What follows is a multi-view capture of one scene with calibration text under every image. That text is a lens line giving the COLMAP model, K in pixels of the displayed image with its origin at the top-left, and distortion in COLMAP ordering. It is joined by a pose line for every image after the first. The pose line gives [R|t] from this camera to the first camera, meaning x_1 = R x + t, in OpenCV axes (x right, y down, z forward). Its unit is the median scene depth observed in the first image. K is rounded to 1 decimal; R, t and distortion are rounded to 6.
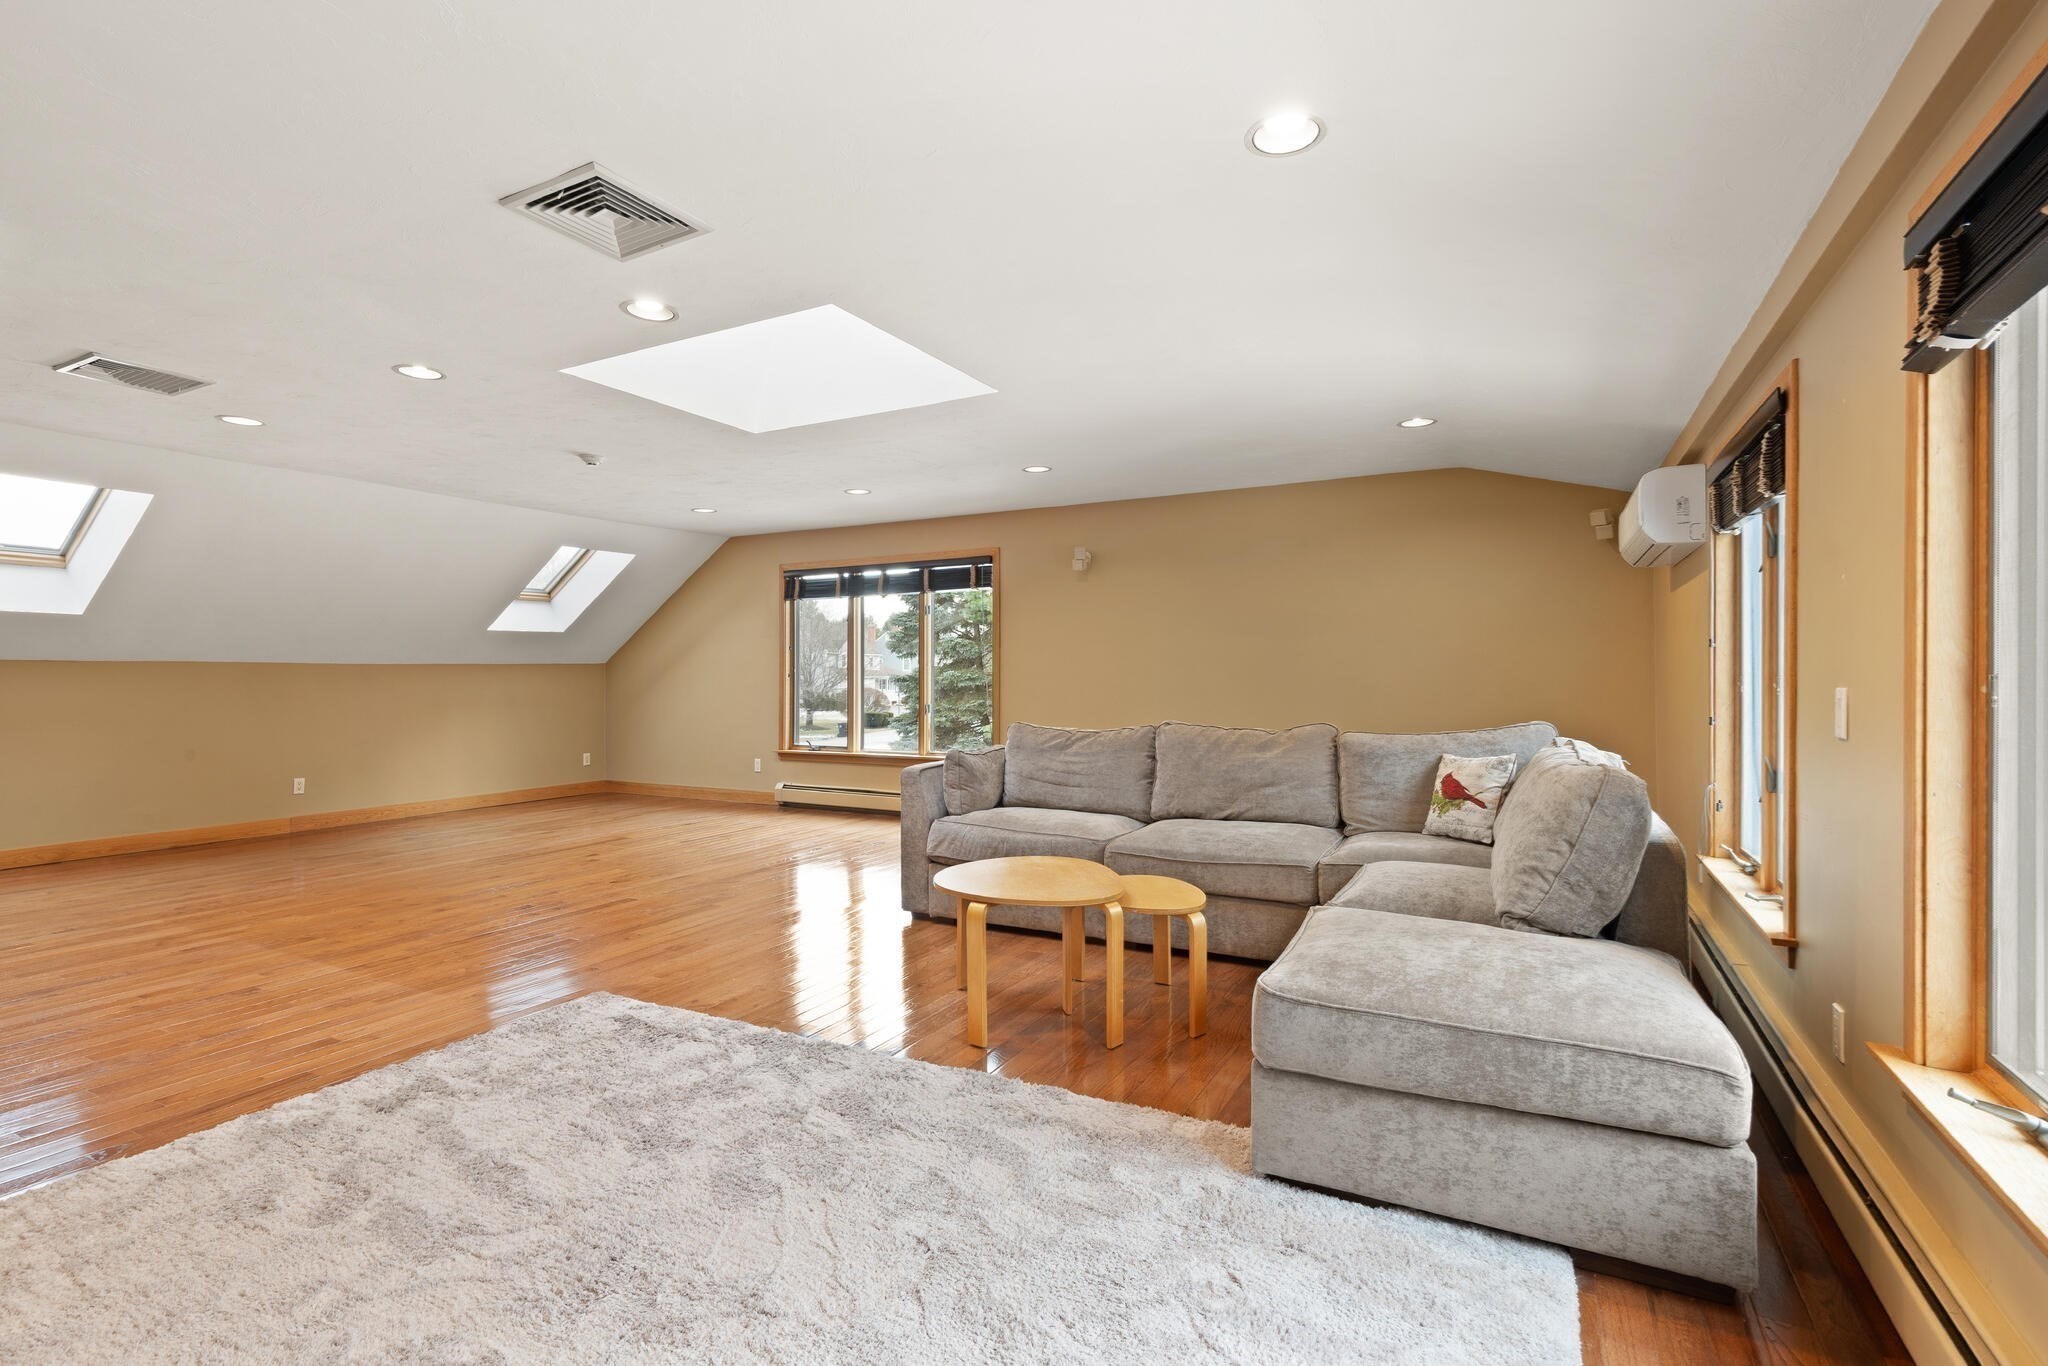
lens RADIAL K [[942.6, 0, 1038.0], [0, 942.6, 673.2], [0, 0, 1]] dist [0.003708, 0.000954]
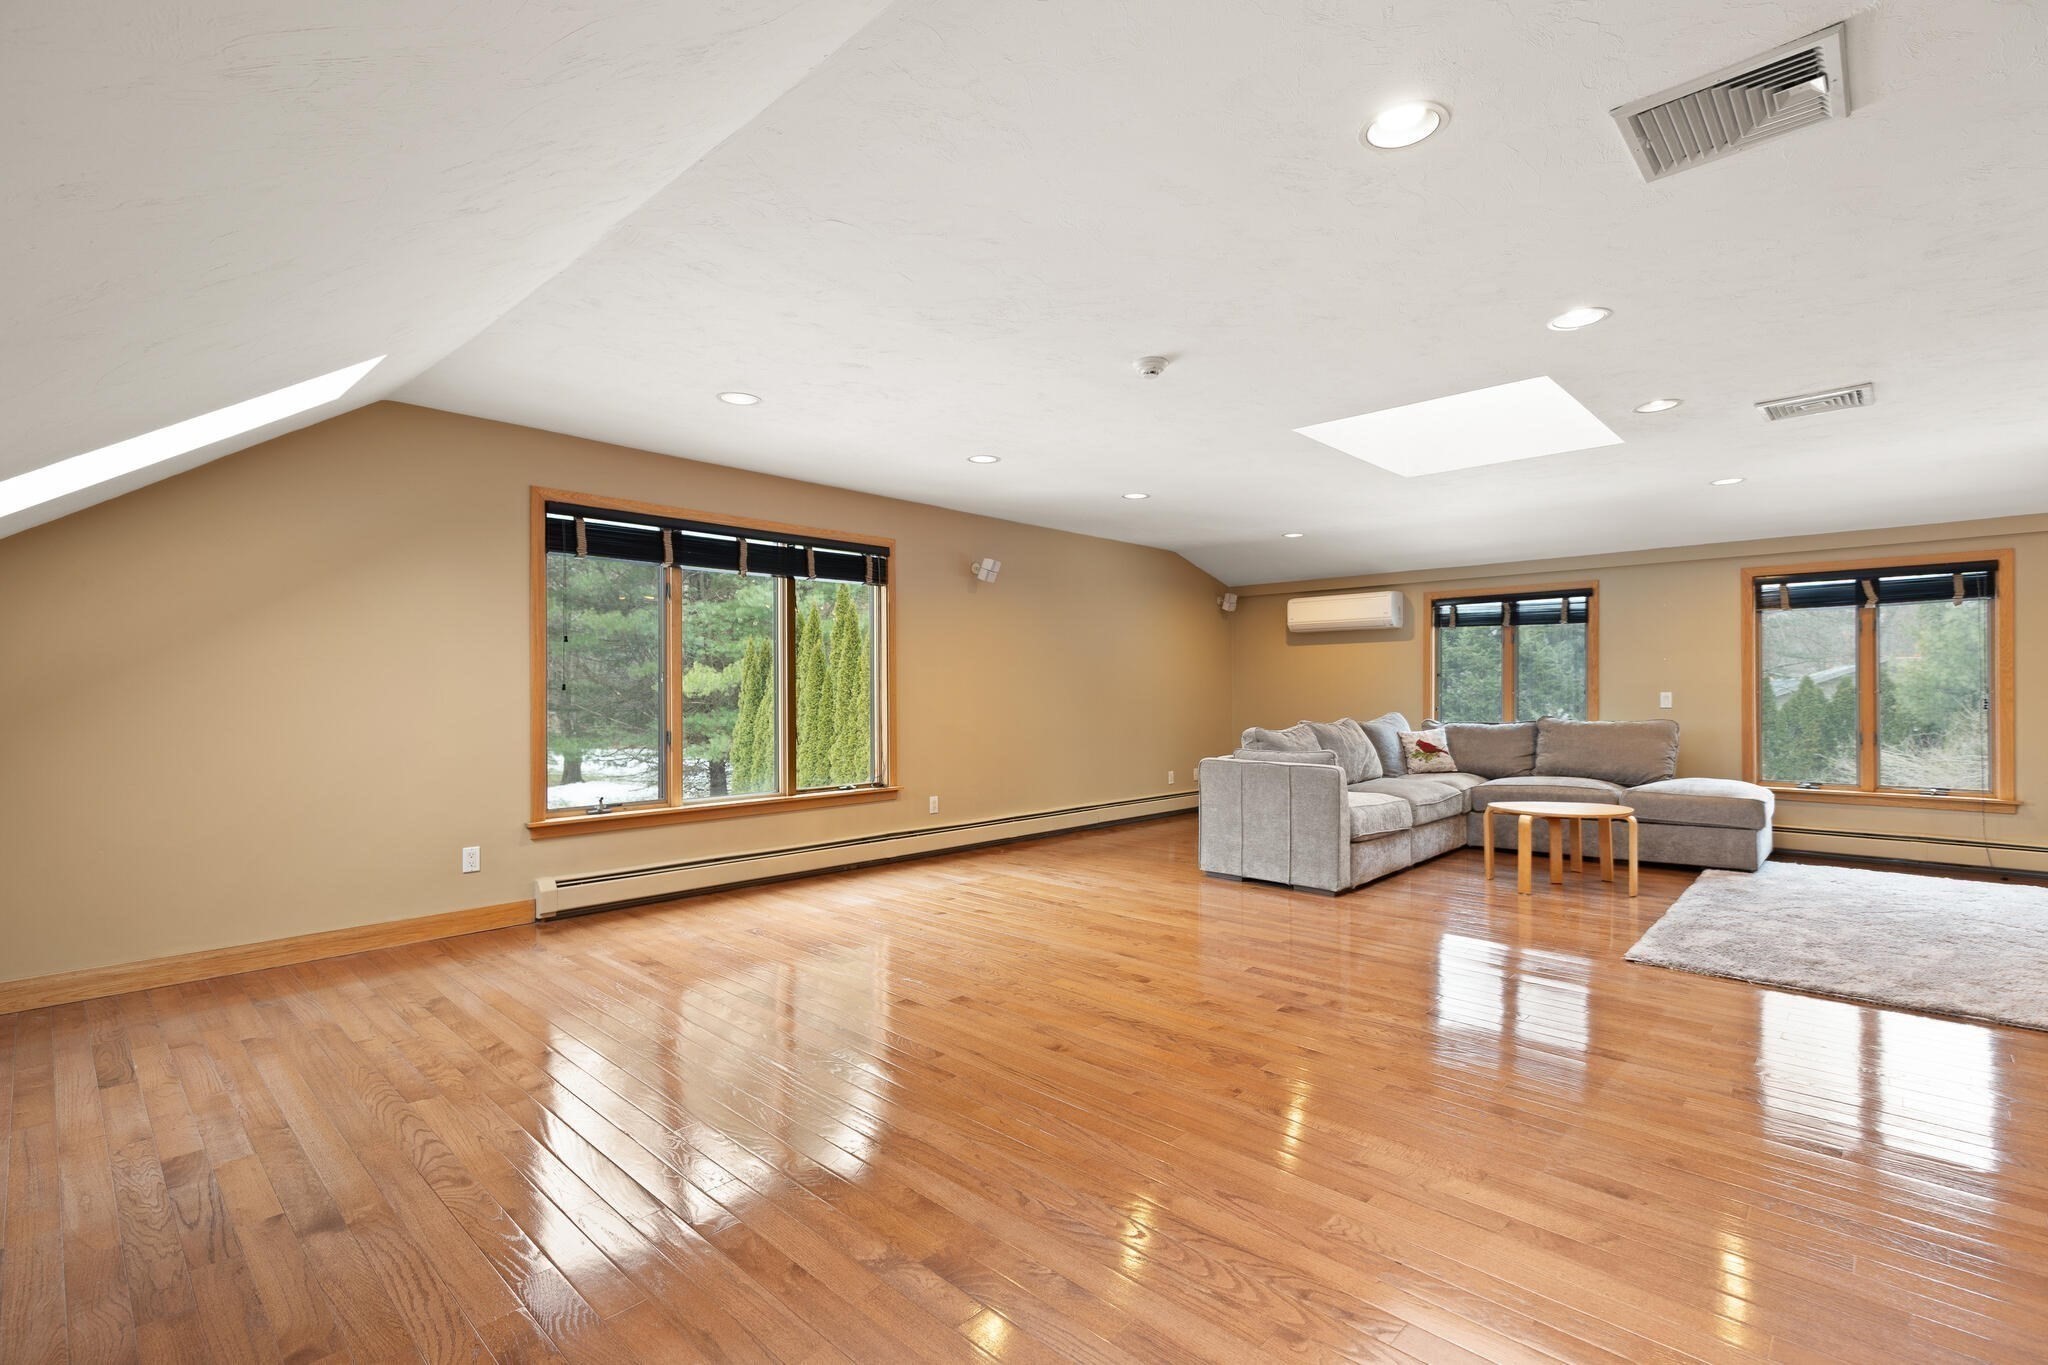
lens RADIAL K [[921.0, 0, 1024.9], [0, 921.0, 698.5], [0, 0, 1]] dist [0.002334, 0.000237]
pose [[0.326640, -0.000114, 0.945149, -0.701796], [-0.006706, 0.999975, 0.002438, 0.005517], [-0.945125, -0.007135, 0.326631, 0.554718]]
